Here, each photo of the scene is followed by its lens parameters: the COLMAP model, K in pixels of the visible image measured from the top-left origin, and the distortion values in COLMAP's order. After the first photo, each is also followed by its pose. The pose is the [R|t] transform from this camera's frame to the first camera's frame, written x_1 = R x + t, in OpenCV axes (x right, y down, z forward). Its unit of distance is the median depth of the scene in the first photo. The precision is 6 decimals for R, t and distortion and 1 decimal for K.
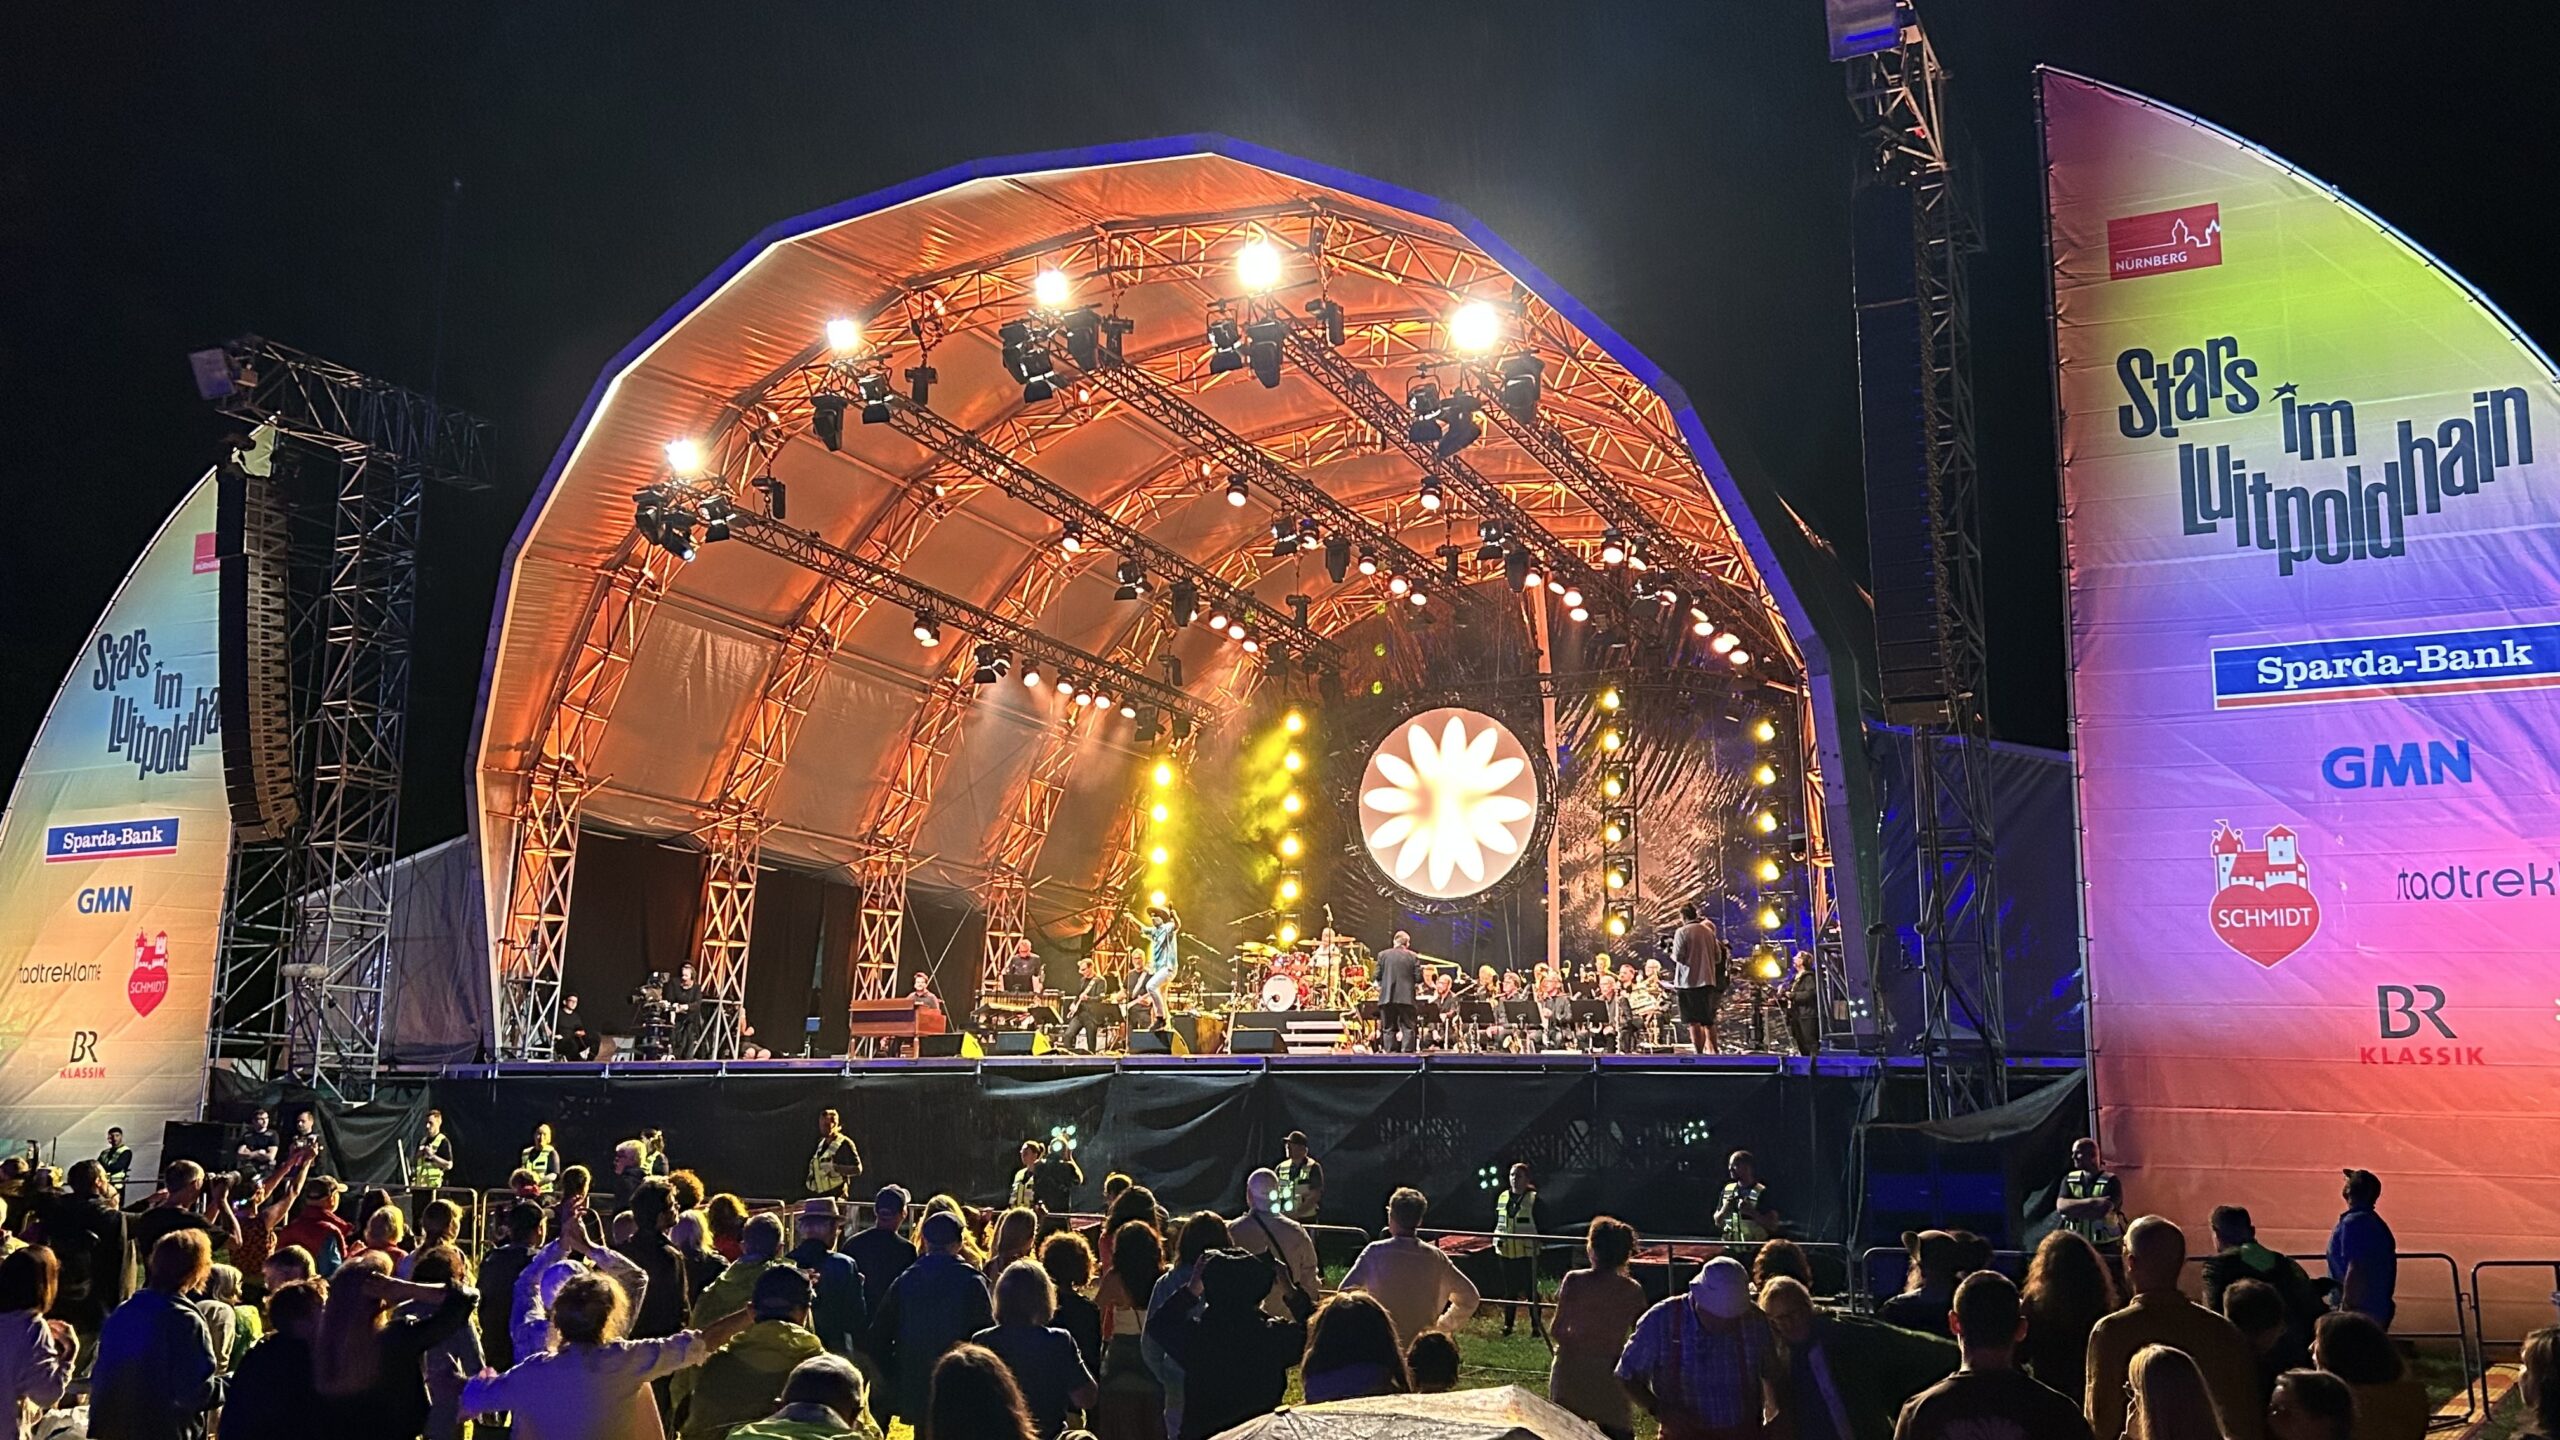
lens RADIAL K [[2225.7, 0, 1269.8], [0, 2225.7, 721.4], [0, 0, 1]] dist [0.036902, 0.004695]
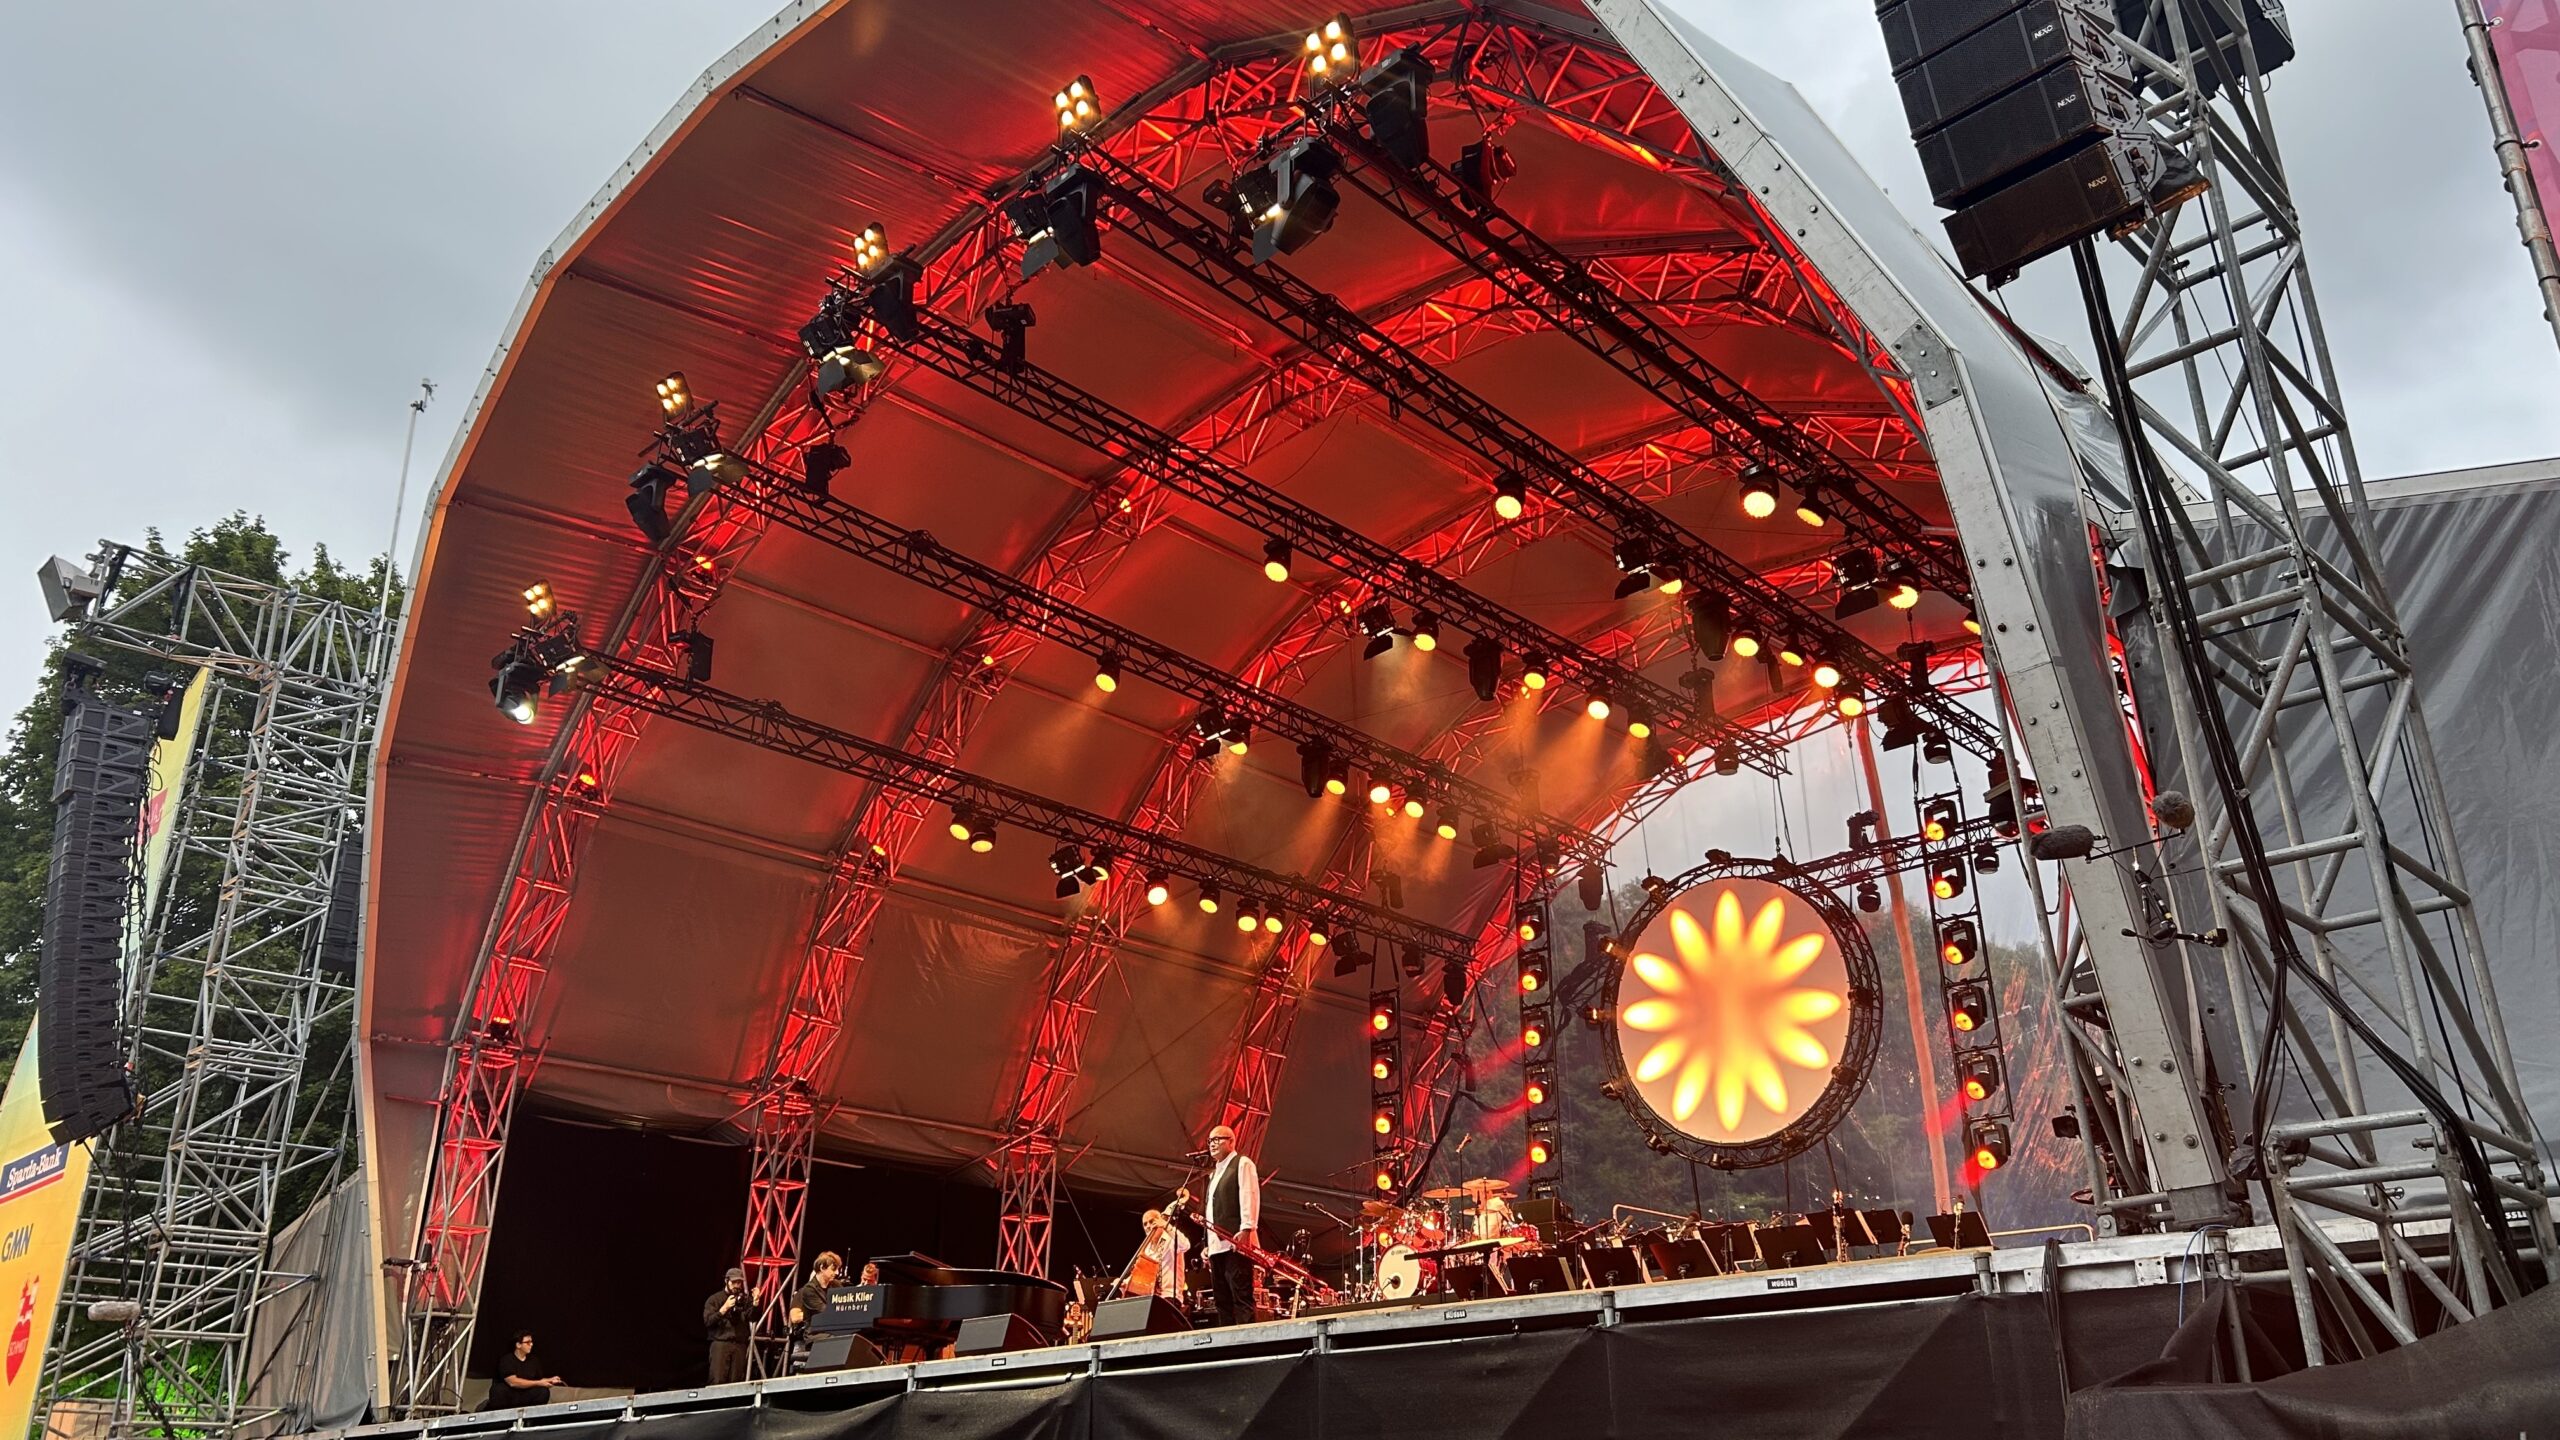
lens RADIAL K [[1919.9, 0, 1288.4], [0, 1919.9, 699.4], [0, 0, 1]] dist [0.006647, -0.001879]
pose [[0.952651, -0.140822, -0.269492, 0.137777], [0.081501, 0.972118, -0.219874, 0.070885], [0.292941, 0.187500, 0.937566, 0.384806]]
